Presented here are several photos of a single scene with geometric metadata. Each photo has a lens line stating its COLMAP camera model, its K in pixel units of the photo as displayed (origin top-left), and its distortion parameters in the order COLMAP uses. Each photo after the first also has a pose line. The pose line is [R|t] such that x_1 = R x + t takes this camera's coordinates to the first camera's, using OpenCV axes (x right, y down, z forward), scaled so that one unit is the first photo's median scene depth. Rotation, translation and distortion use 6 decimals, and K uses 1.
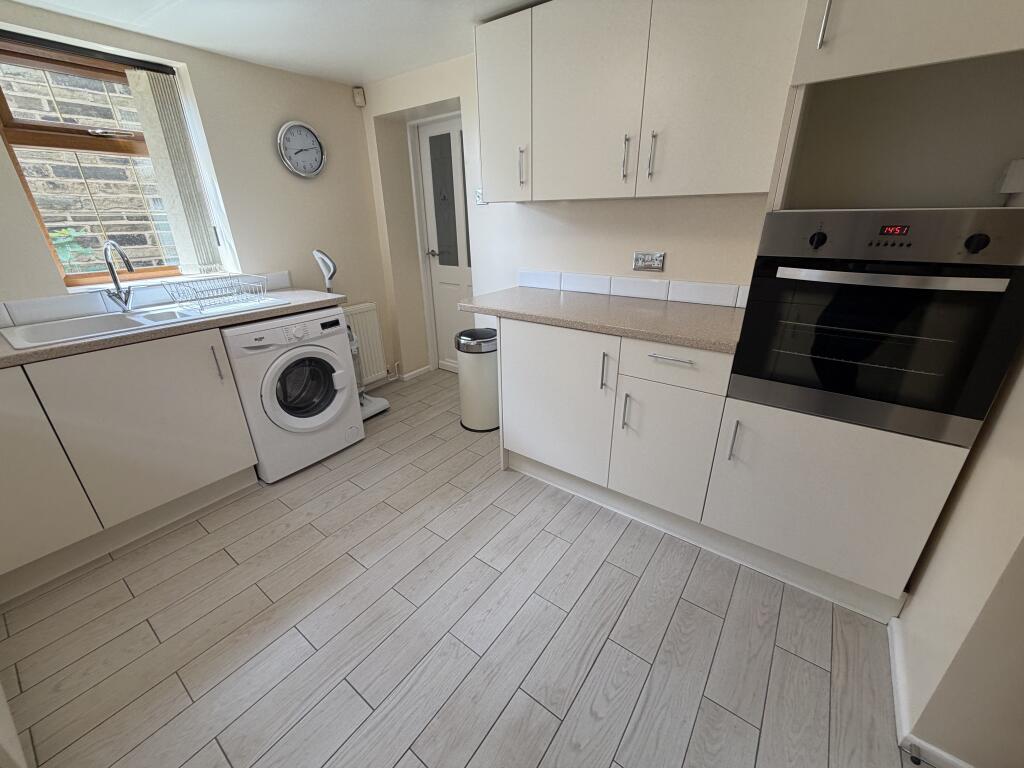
lens RADIAL K [[408.4, 0, 511.1], [0, 408.4, 382.8], [0, 0, 1]] dist [0.000392, 0.000051]
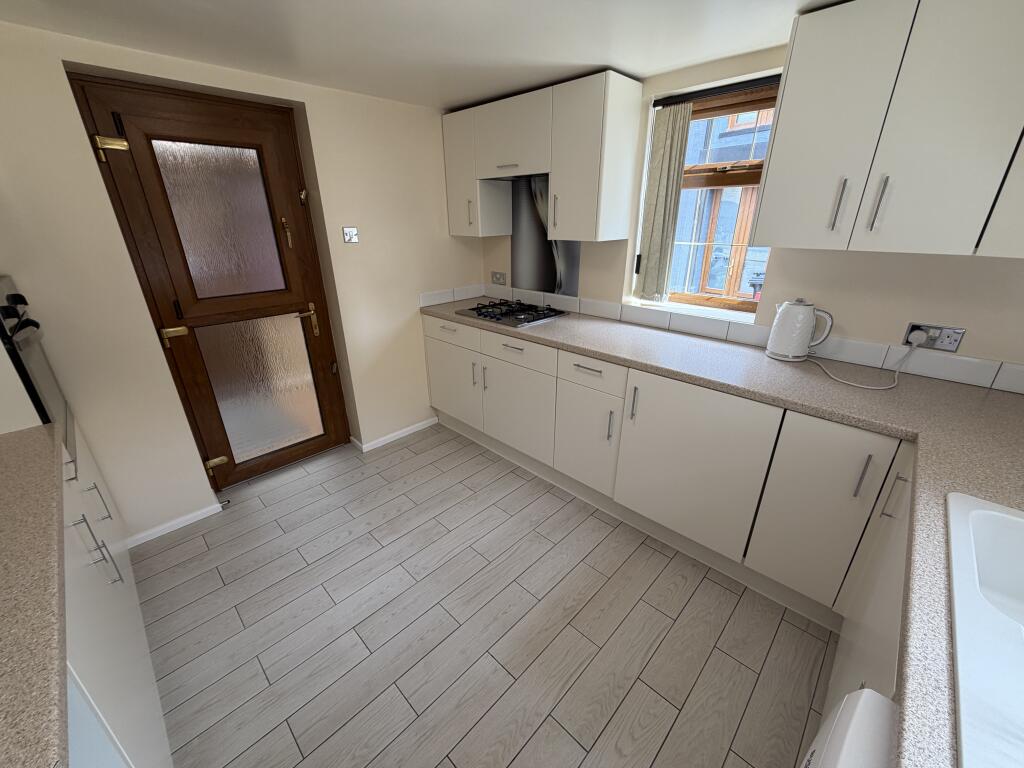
lens RADIAL K [[408.4, 0, 512.6], [0, 408.4, 384.7], [0, 0, 1]] dist [0.000392, 0.000051]
pose [[-0.991604, -0.029039, 0.126011, -0.422589], [0.067898, 0.712407, 0.698474, -0.509822], [-0.110054, 0.701166, -0.704454, 1.022164]]
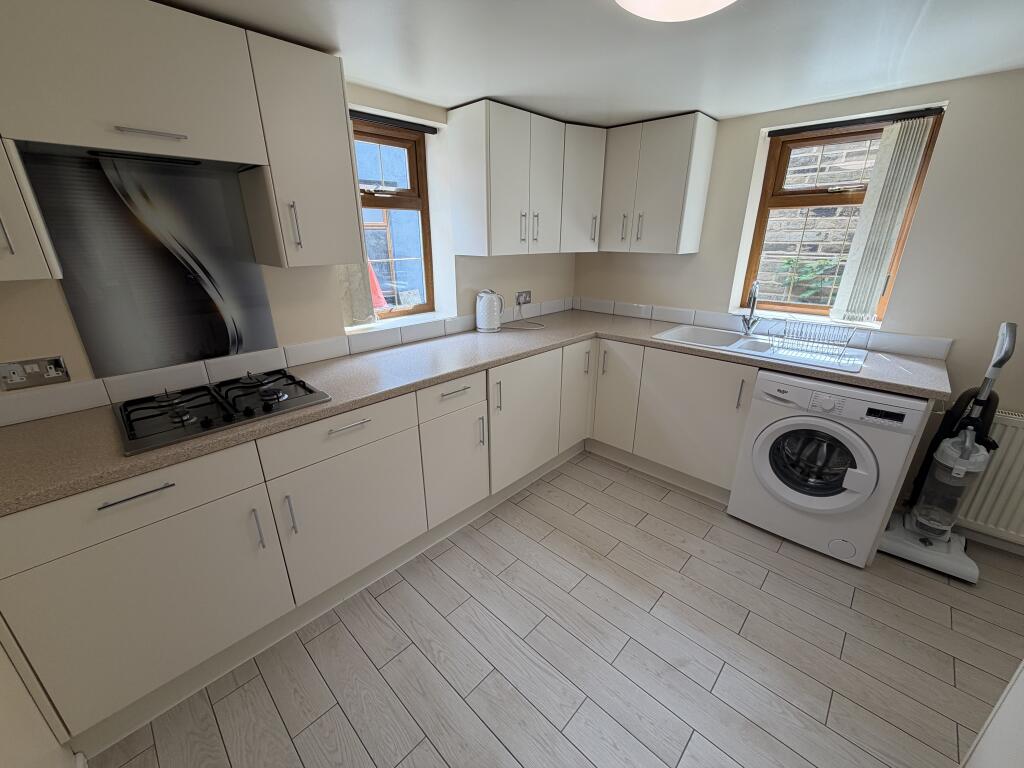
lens RADIAL K [[408.4, 0, 510.6], [0, 408.4, 382.6], [0, 0, 1]] dist [0.000392, 0.000051]
pose [[-0.125208, 0.352221, -0.927504, 0.373584], [-0.373403, 0.849392, 0.372966, -0.245268], [0.919181, 0.393031, 0.025170, 0.354893]]
